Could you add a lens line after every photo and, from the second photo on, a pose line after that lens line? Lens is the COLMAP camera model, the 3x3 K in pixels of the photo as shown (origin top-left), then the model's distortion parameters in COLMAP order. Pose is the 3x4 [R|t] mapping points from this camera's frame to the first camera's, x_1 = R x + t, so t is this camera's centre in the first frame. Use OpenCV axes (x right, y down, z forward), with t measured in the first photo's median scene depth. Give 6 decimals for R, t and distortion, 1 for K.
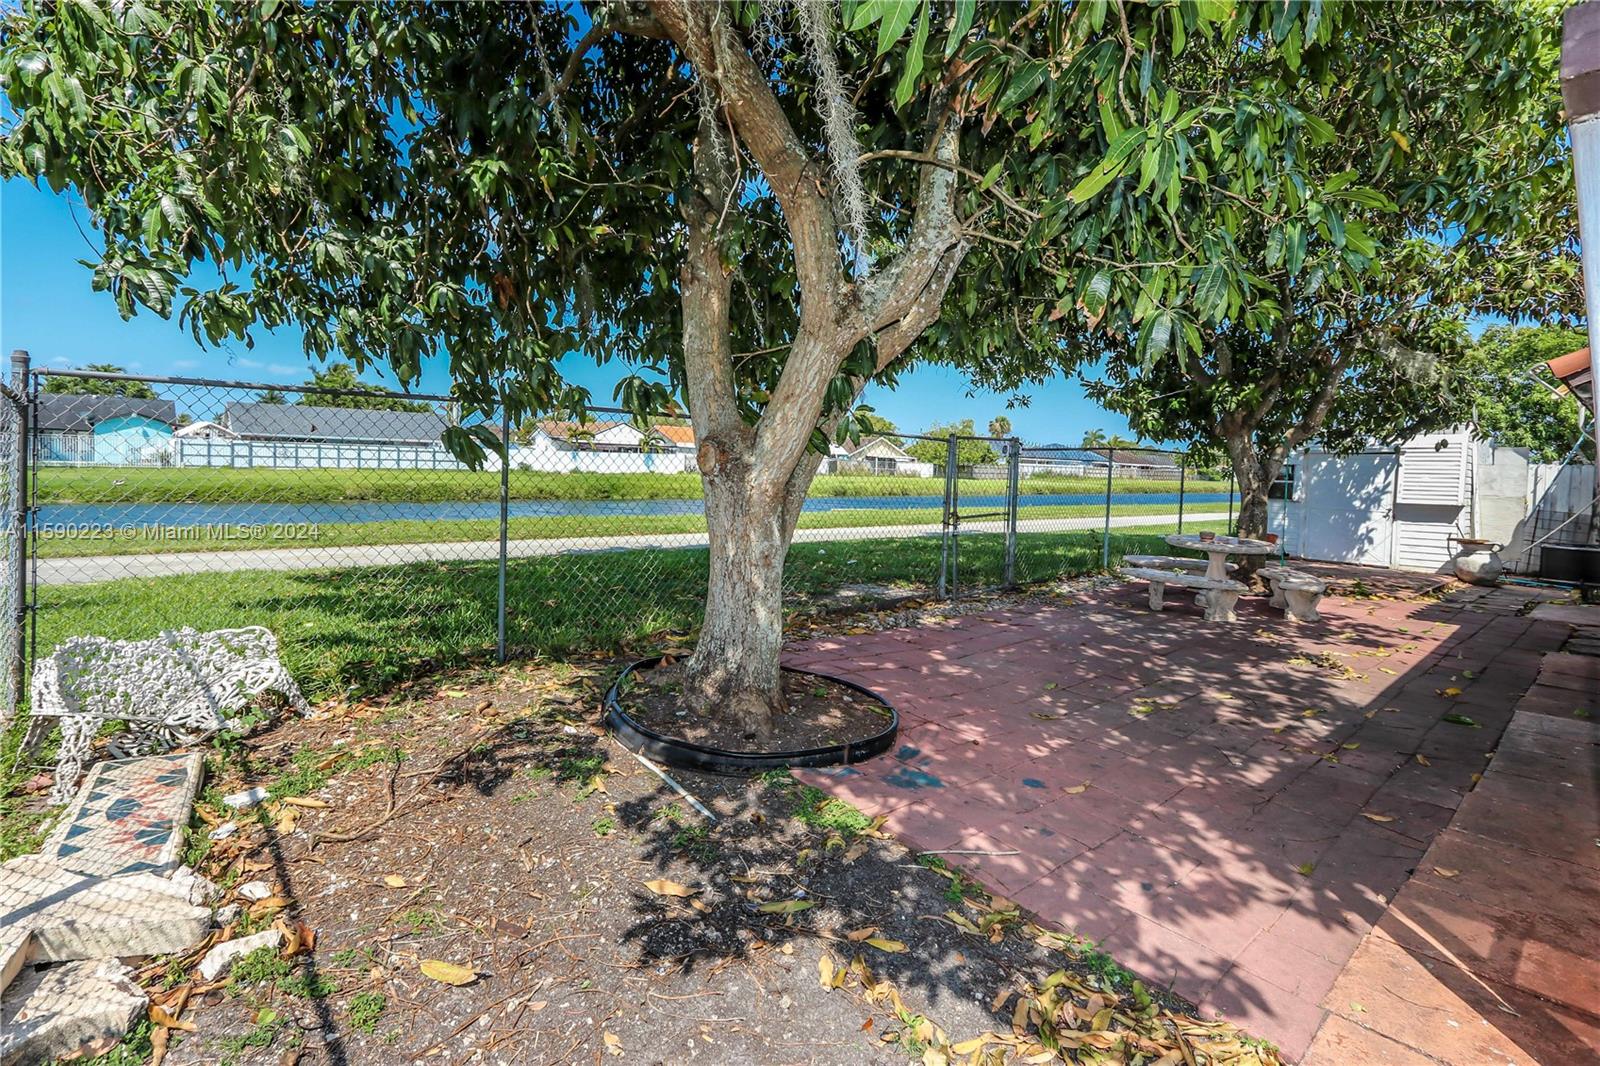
lens RADIAL K [[751.4, 0, 759.0], [0, 751.4, 529.3], [0, 0, 1]] dist [-0.020203, 0.000067]
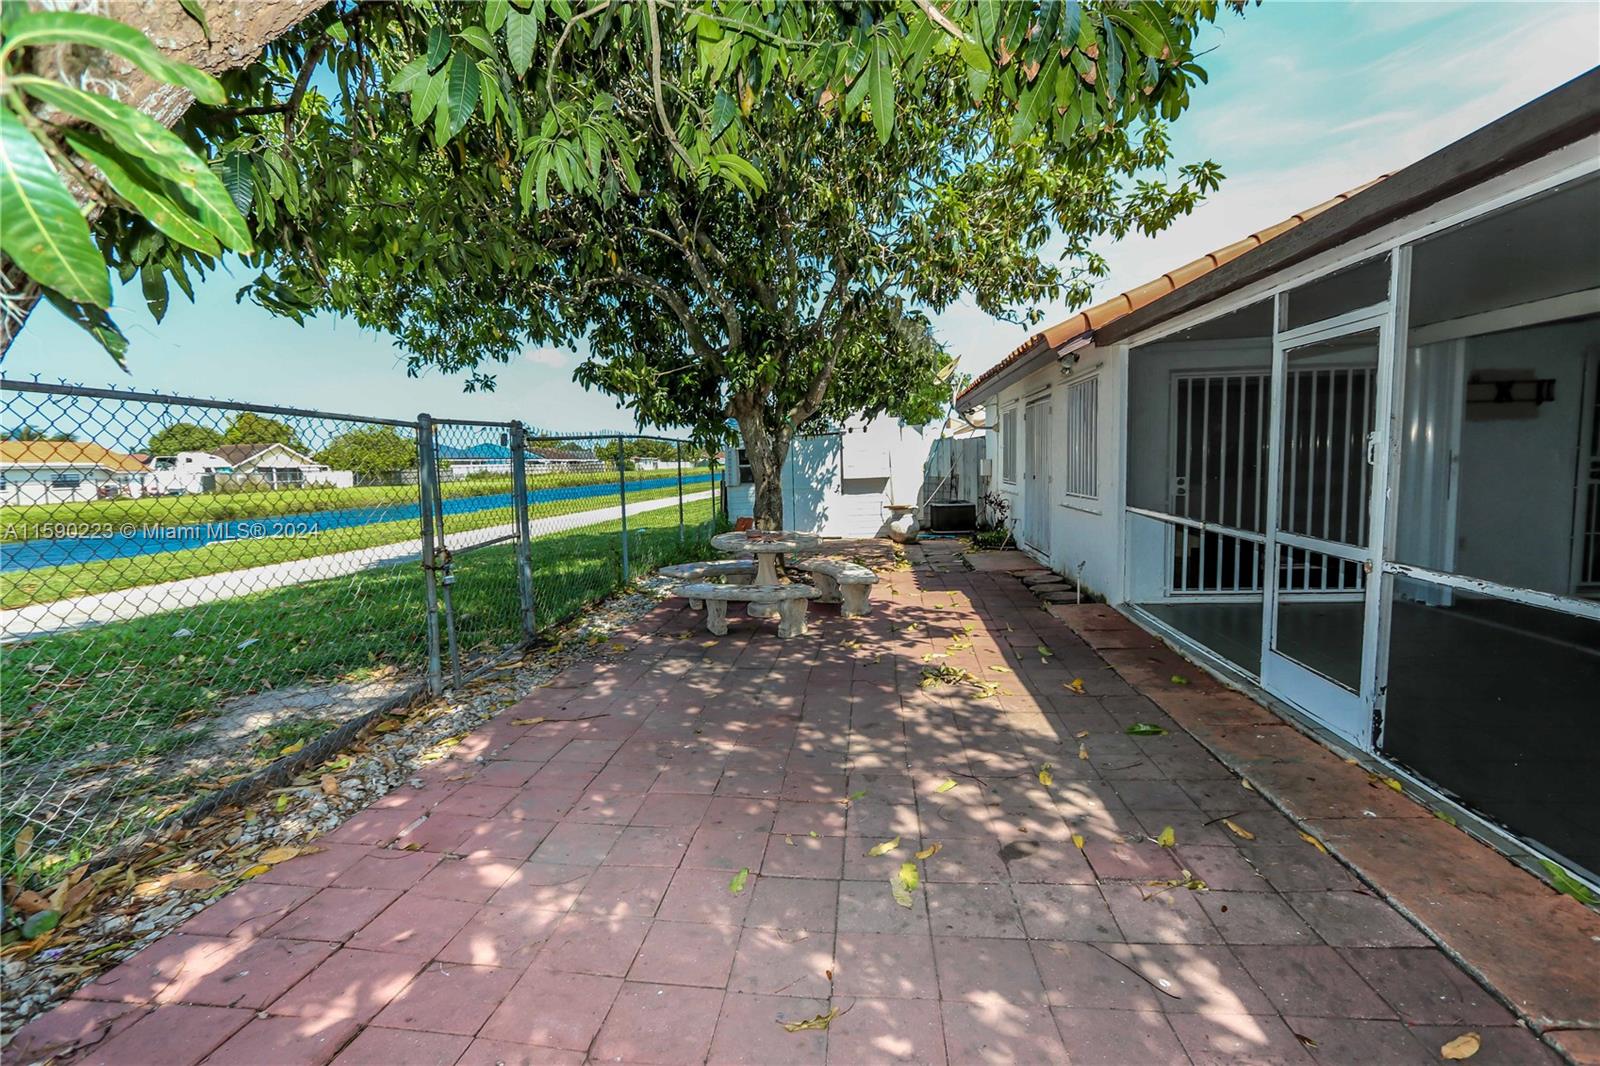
lens RADIAL K [[737.2, 0, 792.5], [0, 737.2, 531.7], [0, 0, 1]] dist [-0.014806, 0.000013]
pose [[0.716771, -0.116450, 0.687517, 0.036259], [0.112755, 0.992337, 0.050527, -0.018883], [-0.688132, 0.041305, 0.724409, 0.228796]]
